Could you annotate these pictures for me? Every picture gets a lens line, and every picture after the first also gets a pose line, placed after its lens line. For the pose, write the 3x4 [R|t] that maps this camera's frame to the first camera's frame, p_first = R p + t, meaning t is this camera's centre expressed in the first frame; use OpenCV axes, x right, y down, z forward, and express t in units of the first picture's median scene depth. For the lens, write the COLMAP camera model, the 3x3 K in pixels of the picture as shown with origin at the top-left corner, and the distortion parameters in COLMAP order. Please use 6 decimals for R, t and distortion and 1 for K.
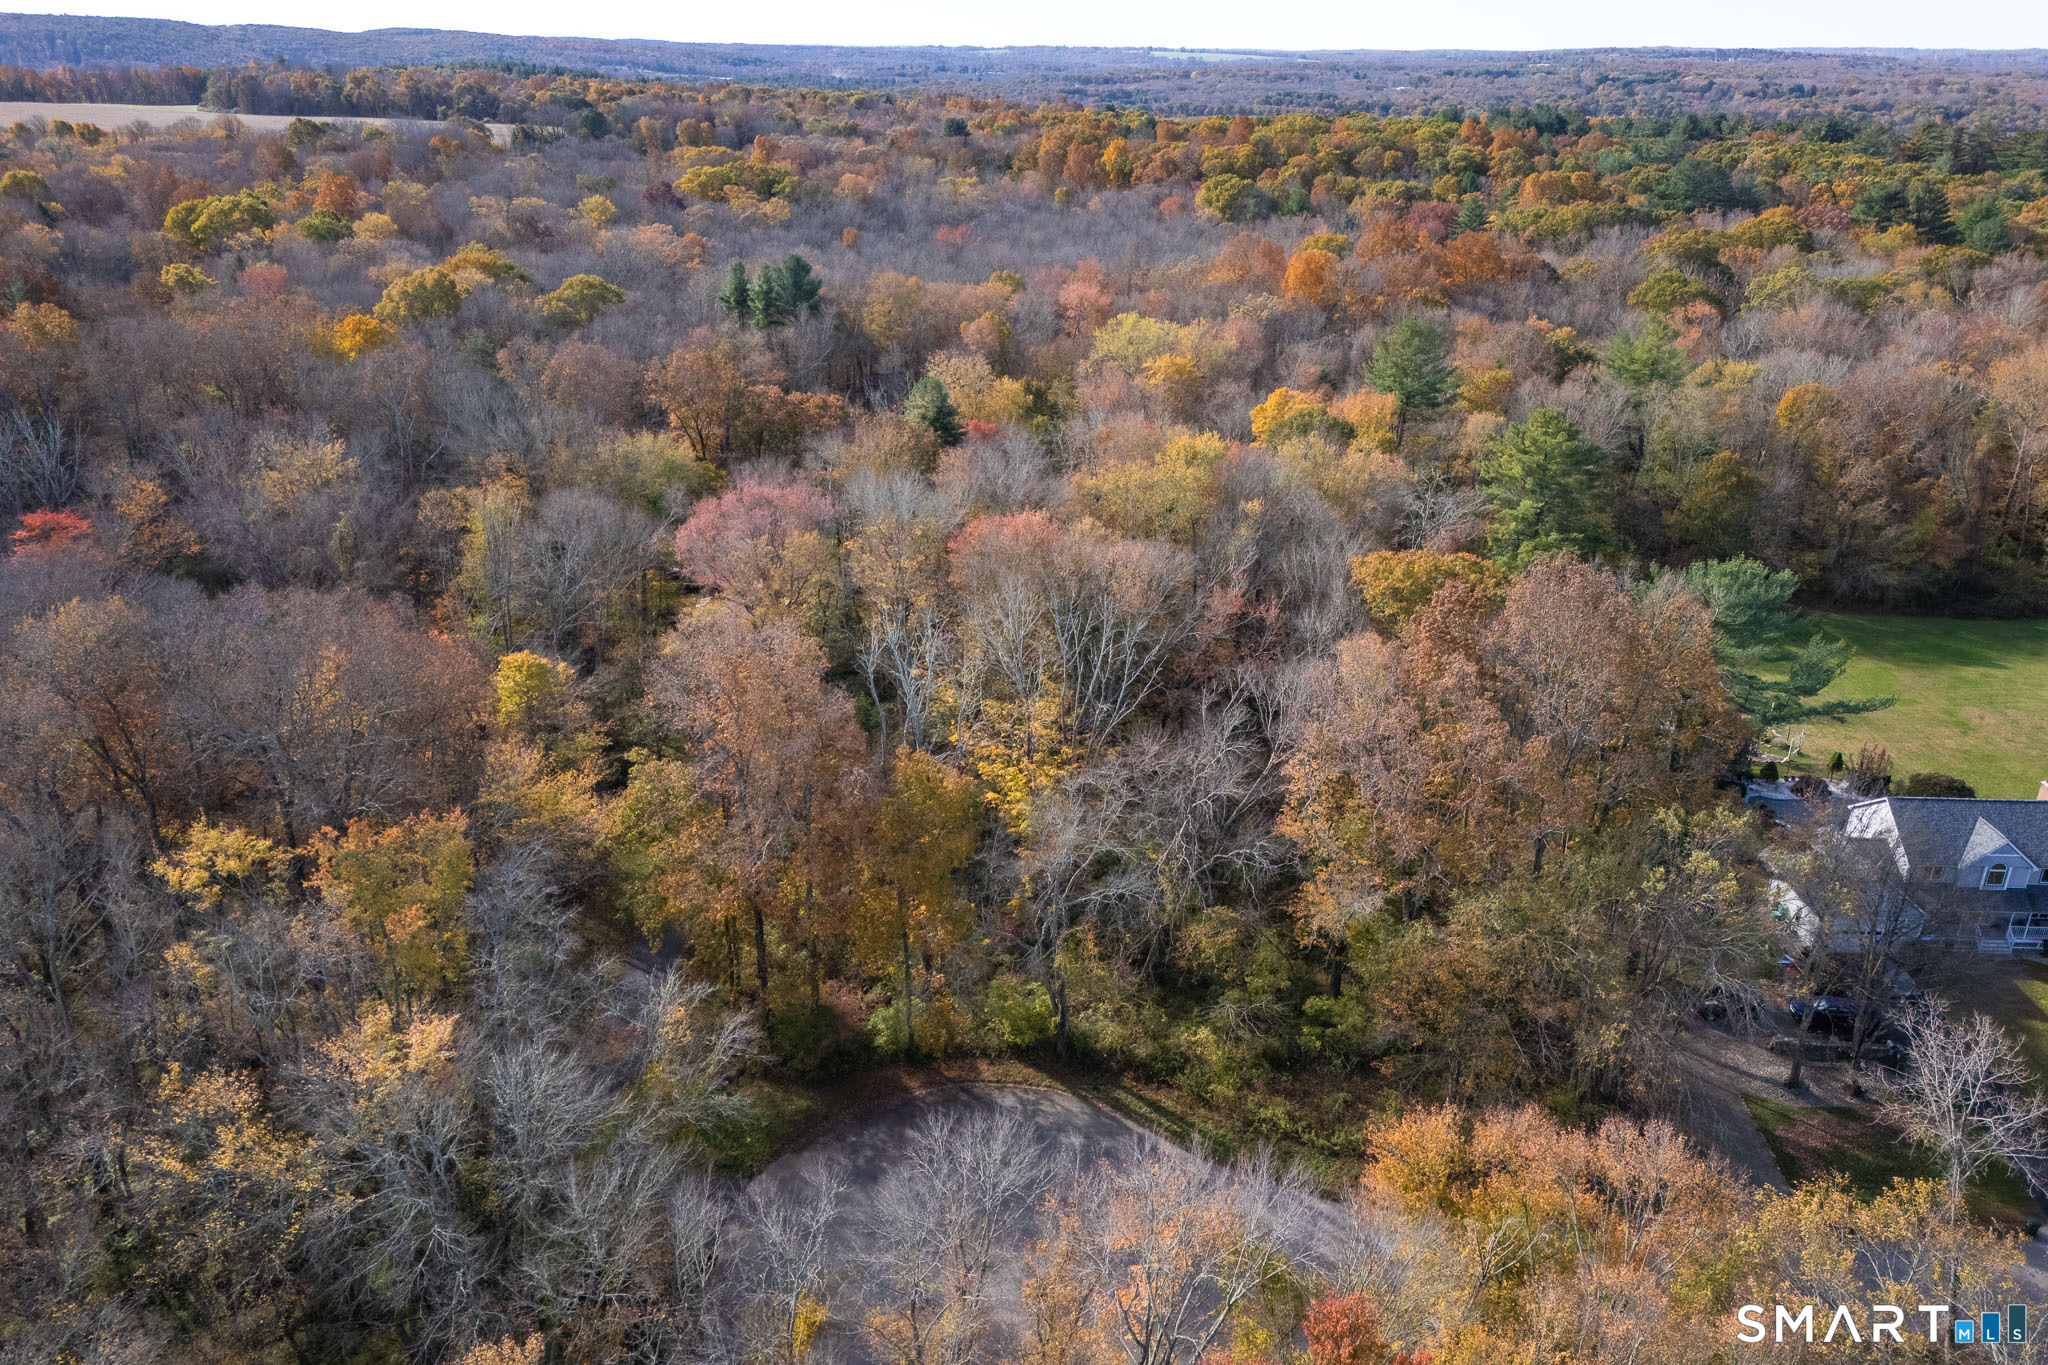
lens RADIAL K [[1495.2, 0, 1024.0], [0, 1495.2, 682.5], [0, 0, 1]] dist [0.054795, -0.036002]
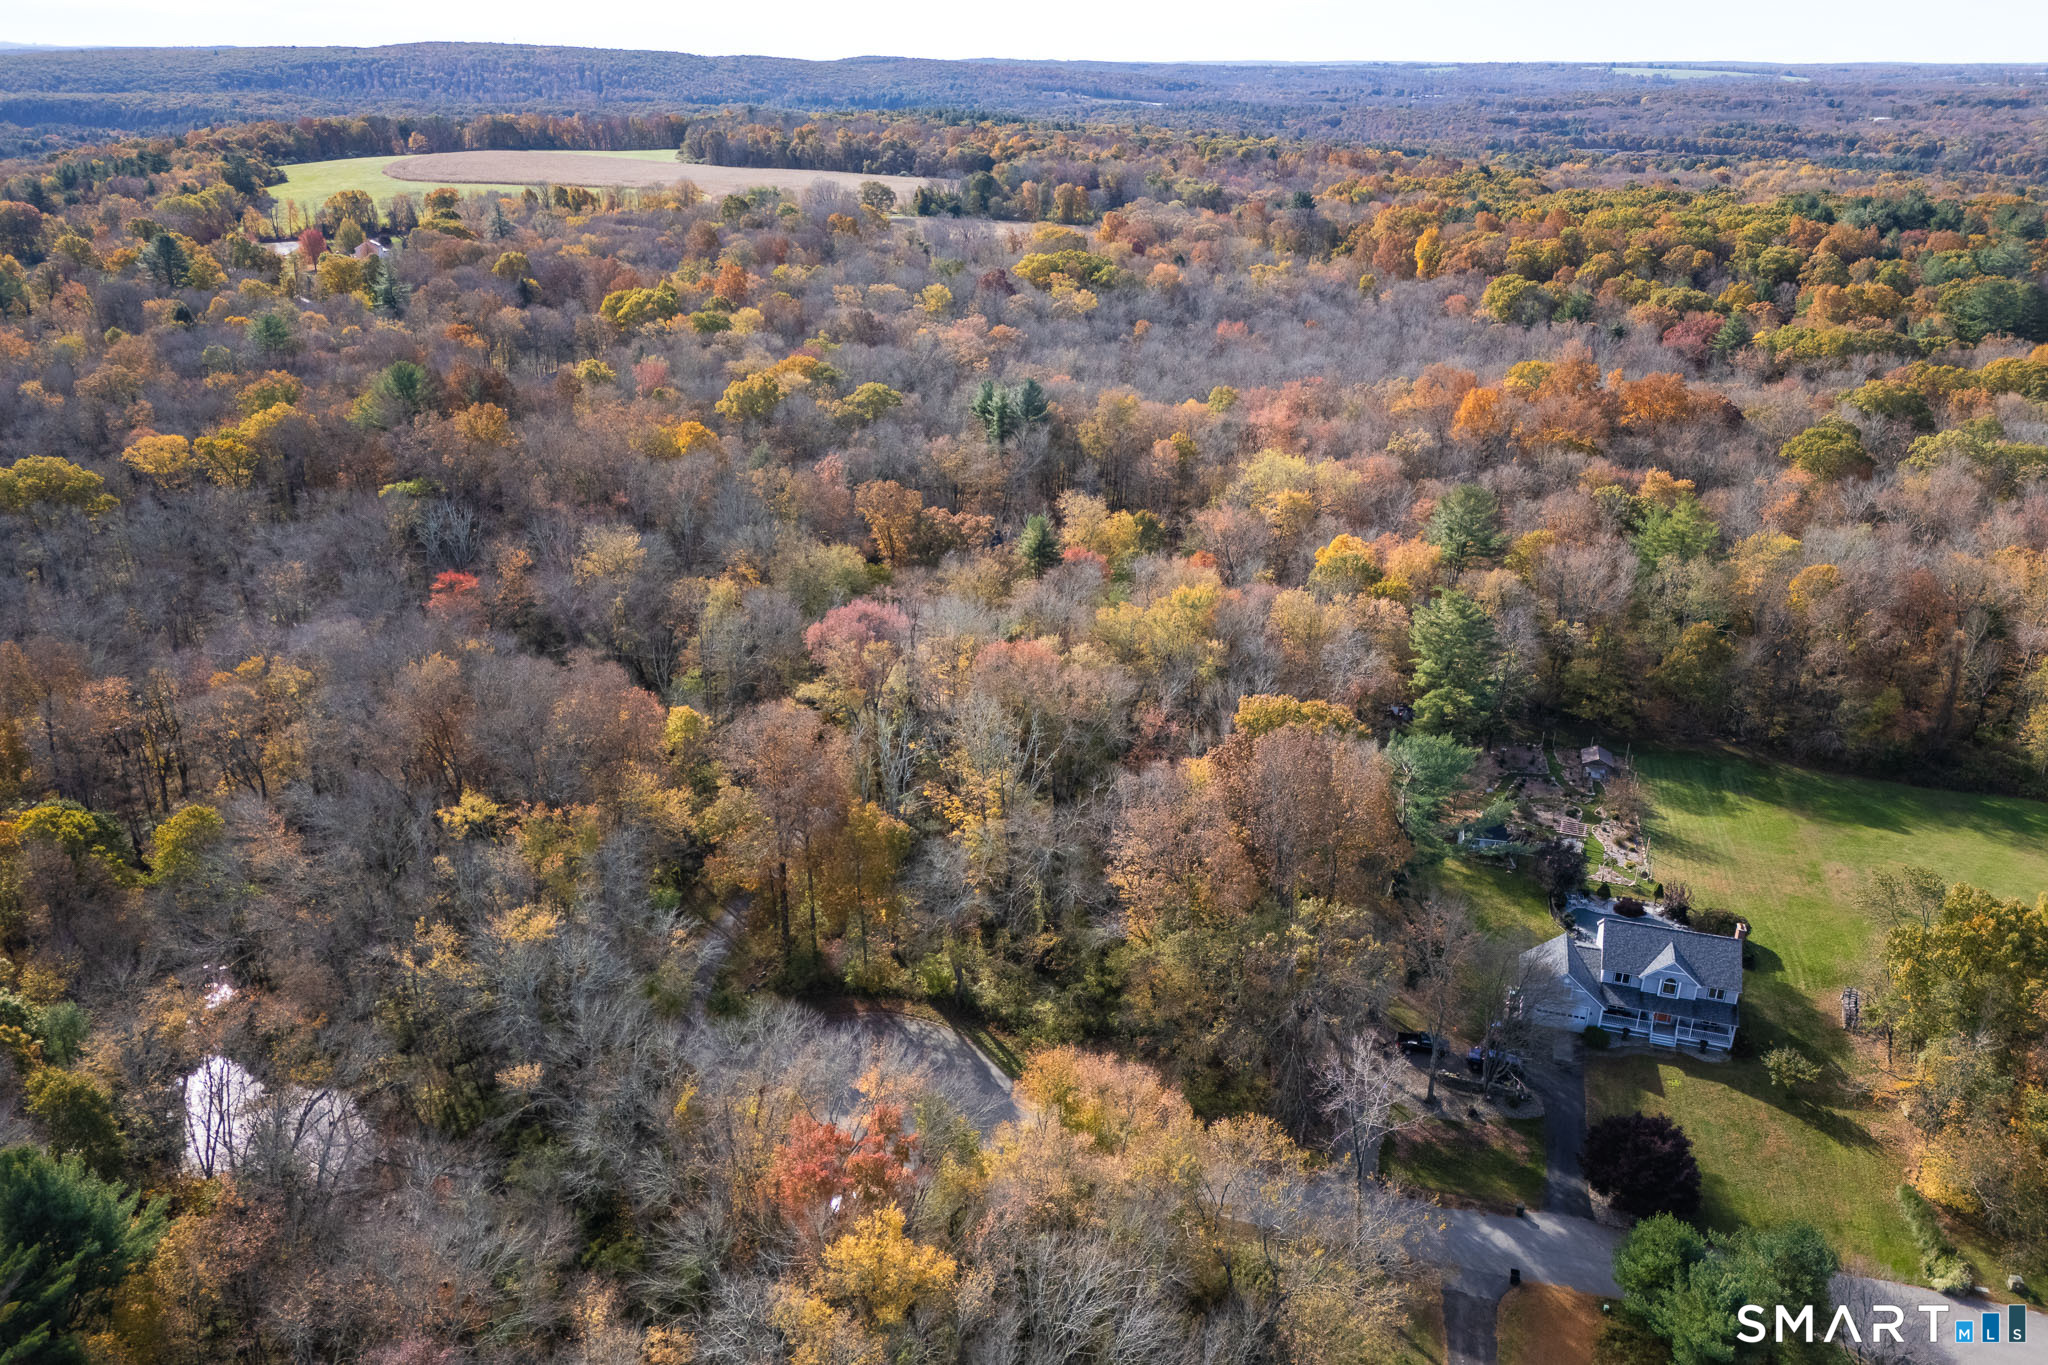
lens RADIAL K [[1495.9, 0, 1024.0], [0, 1495.9, 682.5], [0, 0, 1]] dist [0.081362, -0.067227]
pose [[0.963686, 0.100065, -0.247579, 0.130474], [-0.102775, 0.994703, 0.001986, -0.027567], [0.246466, 0.023531, 0.968866, -0.145024]]
